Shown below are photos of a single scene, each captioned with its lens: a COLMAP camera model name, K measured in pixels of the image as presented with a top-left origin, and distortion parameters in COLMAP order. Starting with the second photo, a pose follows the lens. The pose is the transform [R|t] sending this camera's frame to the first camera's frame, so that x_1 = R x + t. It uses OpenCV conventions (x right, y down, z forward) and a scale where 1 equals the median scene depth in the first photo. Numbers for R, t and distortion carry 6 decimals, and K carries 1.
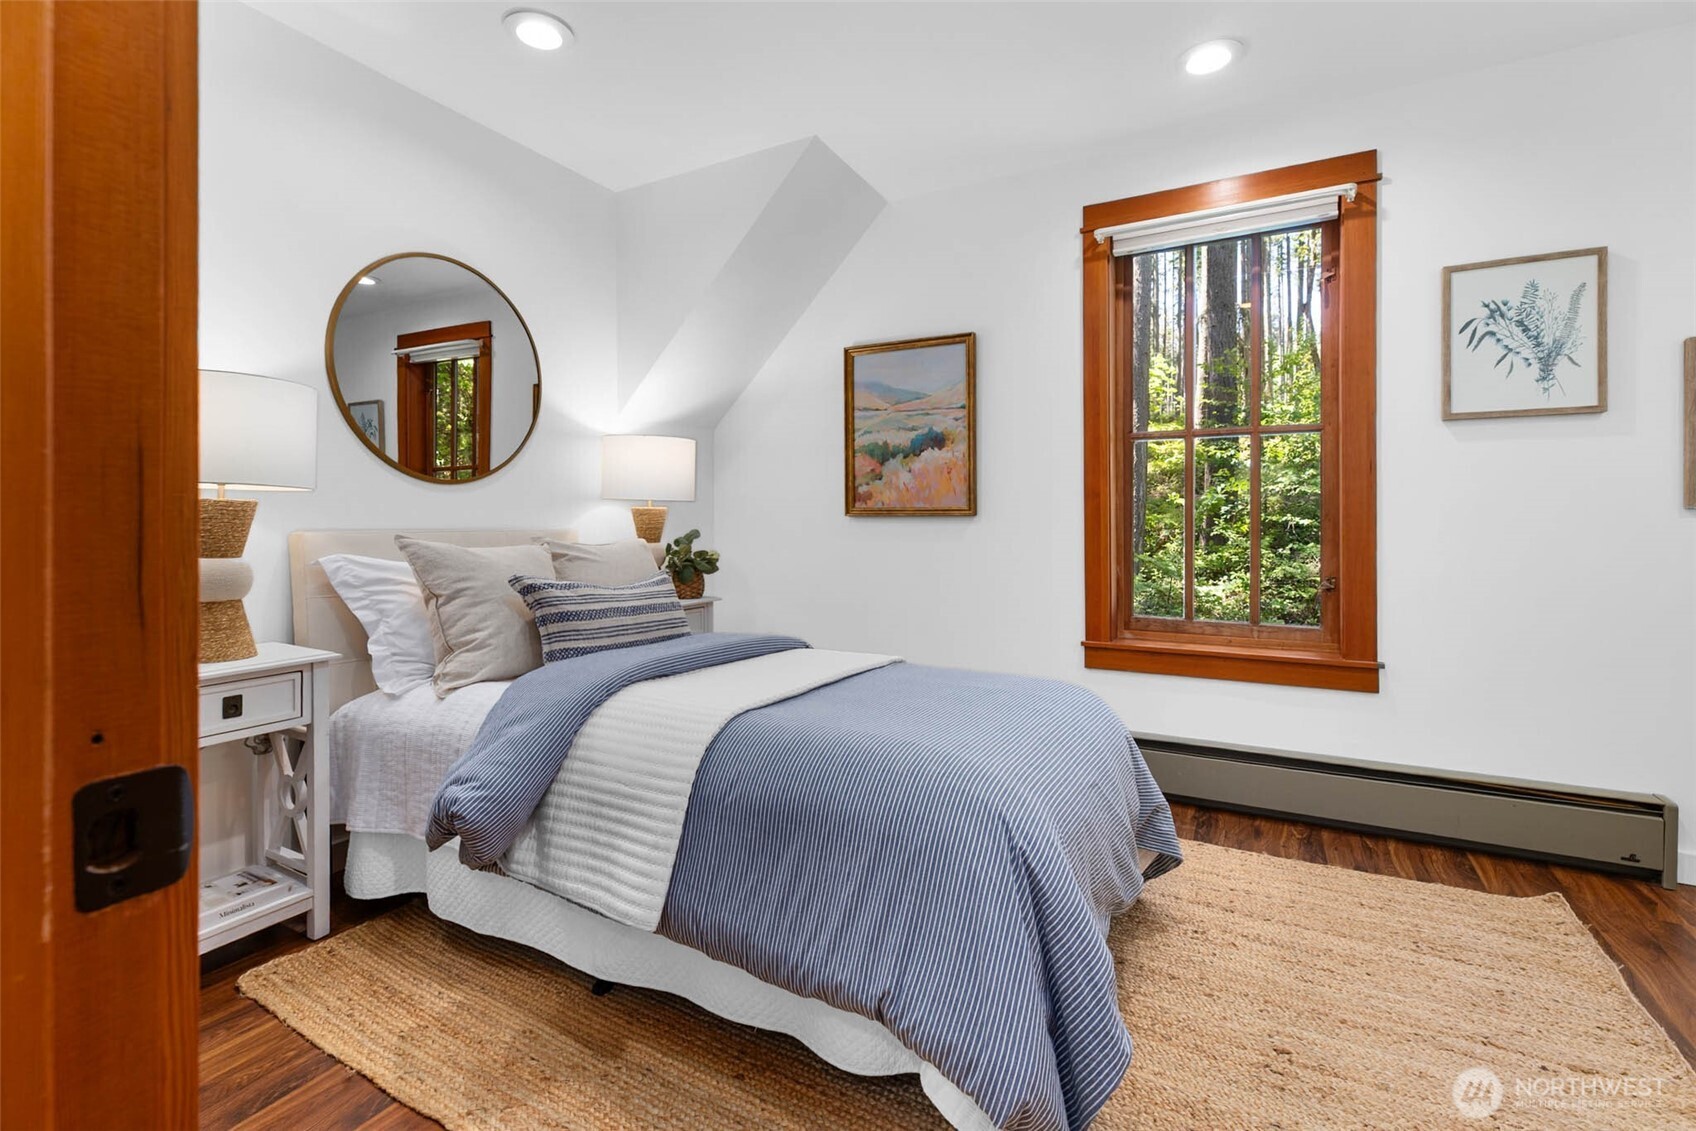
lens RADIAL K [[770.8, 0, 808.6], [0, 770.8, 525.2], [0, 0, 1]] dist [-0.004887, 0.000380]
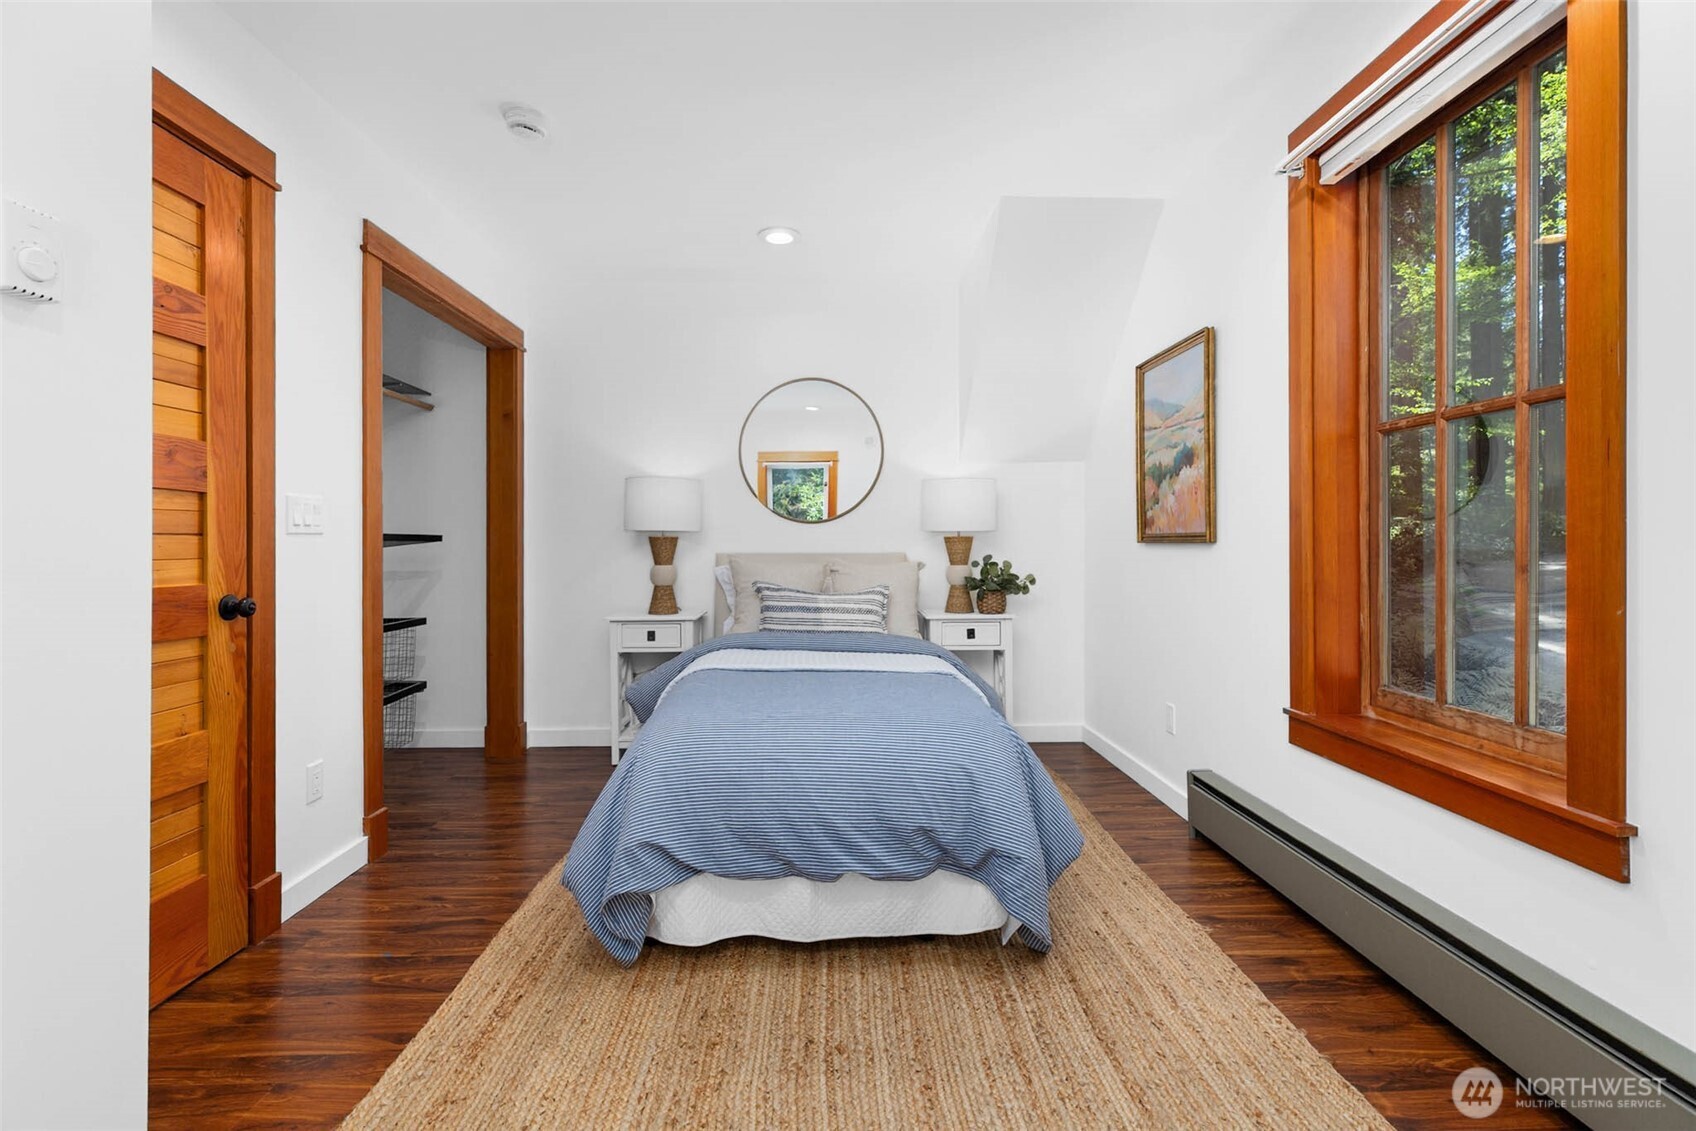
lens RADIAL K [[770.8, 0, 838.5], [0, 770.8, 550.6], [0, 0, 1]] dist [-0.004887, 0.000380]
pose [[0.506912, 0.007777, -0.861963, 0.728439], [-0.008465, 0.999956, 0.004044, -0.003431], [0.861957, 0.005247, 0.506955, 0.217901]]
